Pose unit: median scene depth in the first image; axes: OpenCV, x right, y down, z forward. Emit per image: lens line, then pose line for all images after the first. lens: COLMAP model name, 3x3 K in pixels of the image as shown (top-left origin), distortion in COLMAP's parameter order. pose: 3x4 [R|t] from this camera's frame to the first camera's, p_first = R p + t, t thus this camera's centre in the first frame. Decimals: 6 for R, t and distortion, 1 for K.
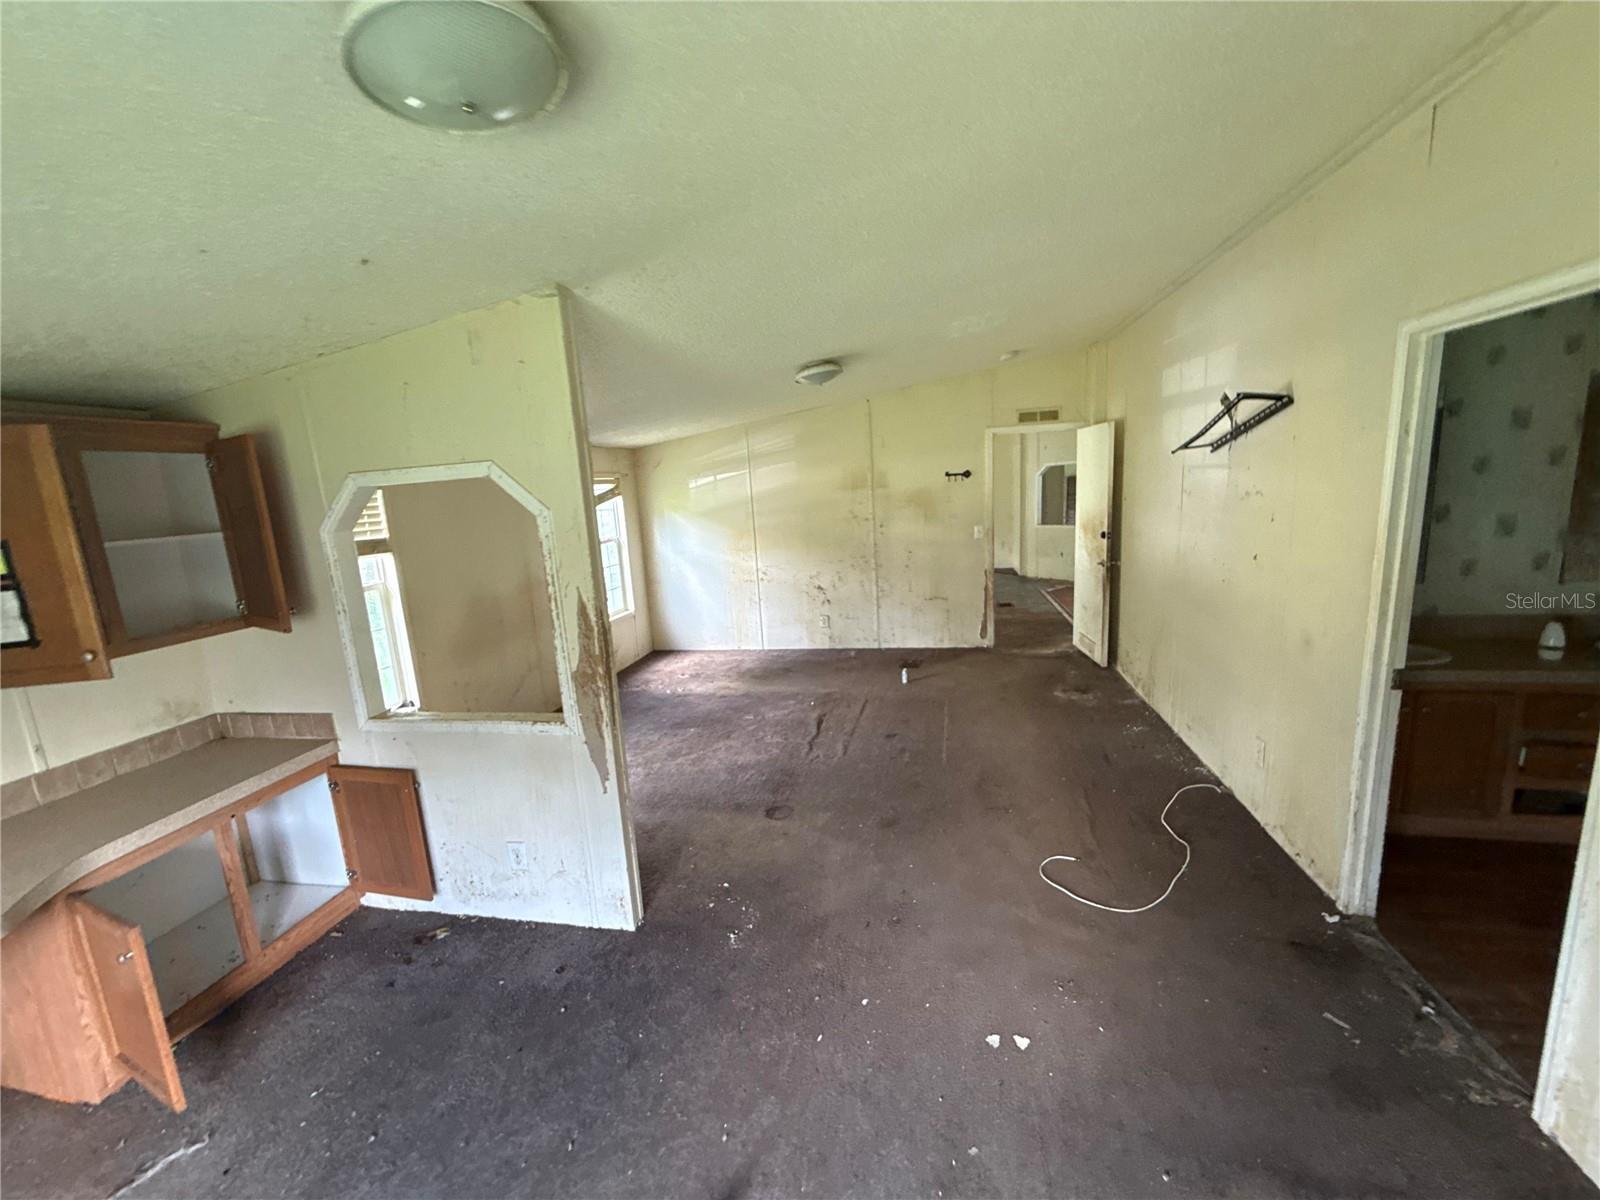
lens RADIAL K [[648.6, 0, 800.6], [0, 648.6, 607.5], [0, 0, 1]] dist [0.001344, -0.000333]
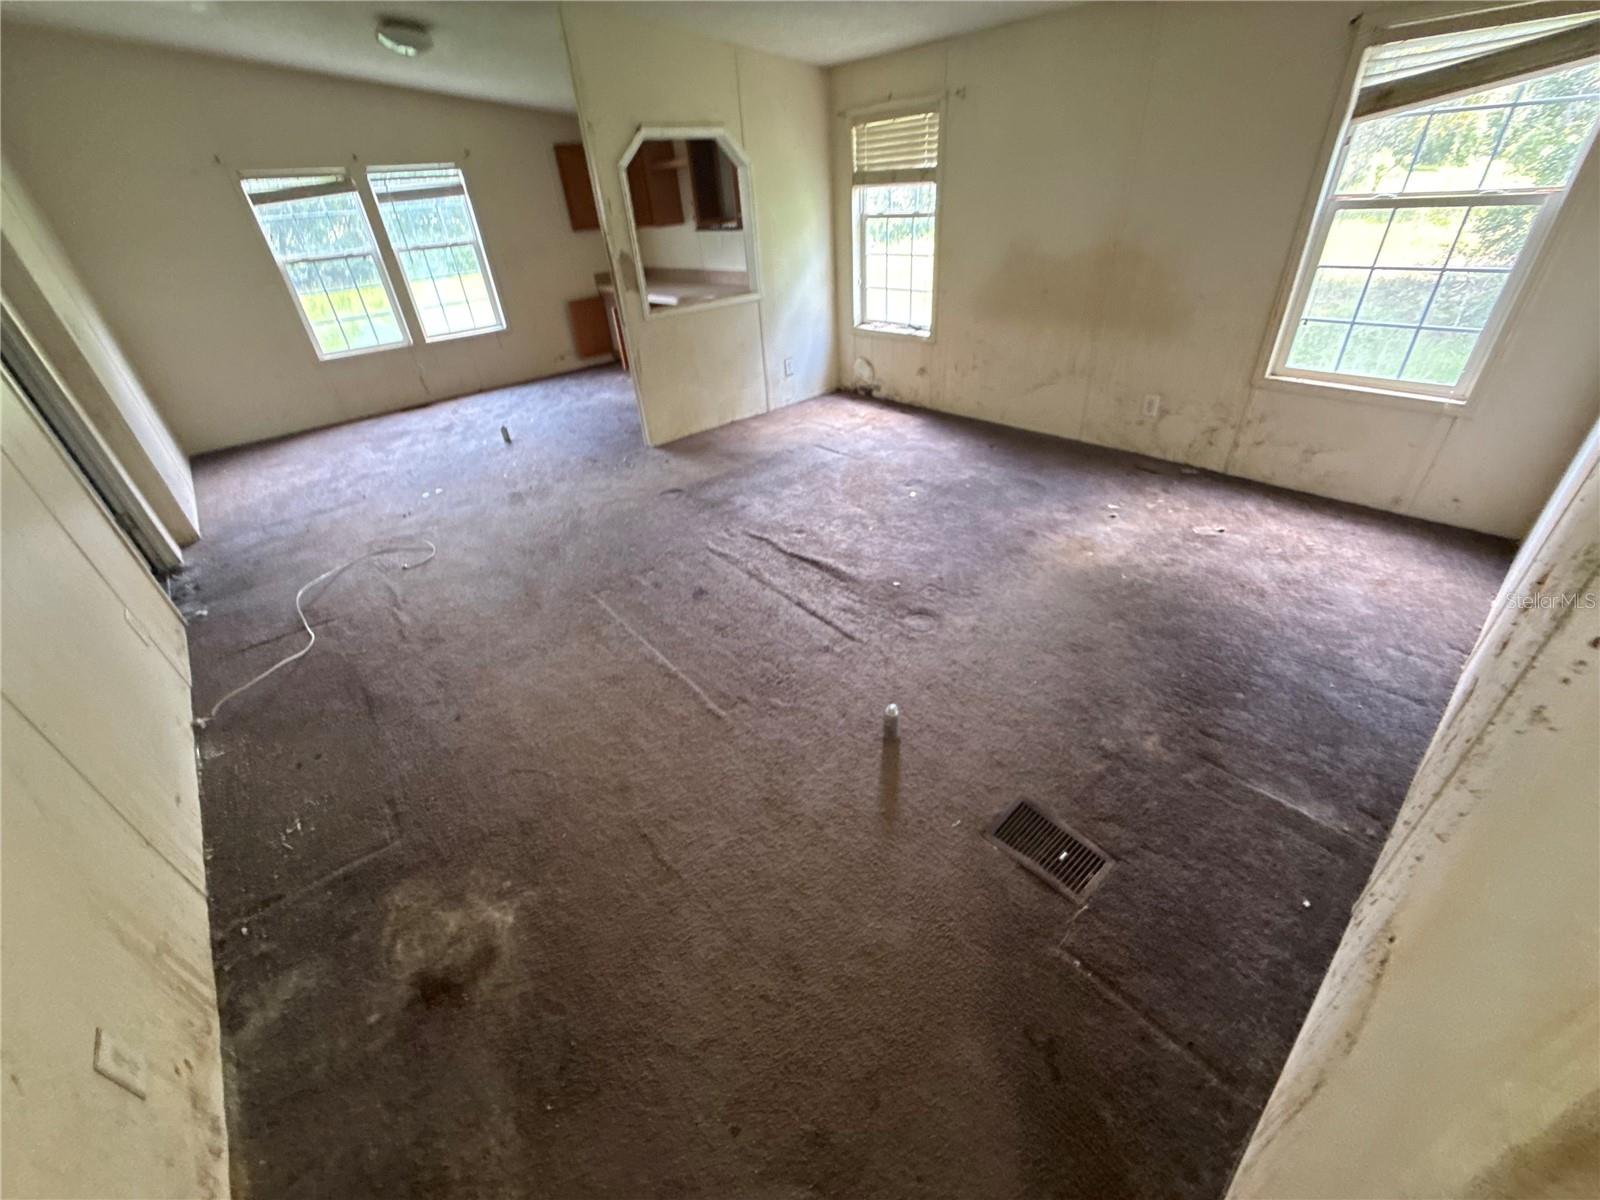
lens RADIAL K [[648.6, 0, 801.8], [0, 648.6, 601.4], [0, 0, 1]] dist [0.001344, -0.000333]
pose [[-0.599063, 0.515652, -0.612557, 0.391123], [-0.045694, 0.741762, 0.669105, -0.197986], [0.799397, 0.428827, -0.420800, 1.095976]]
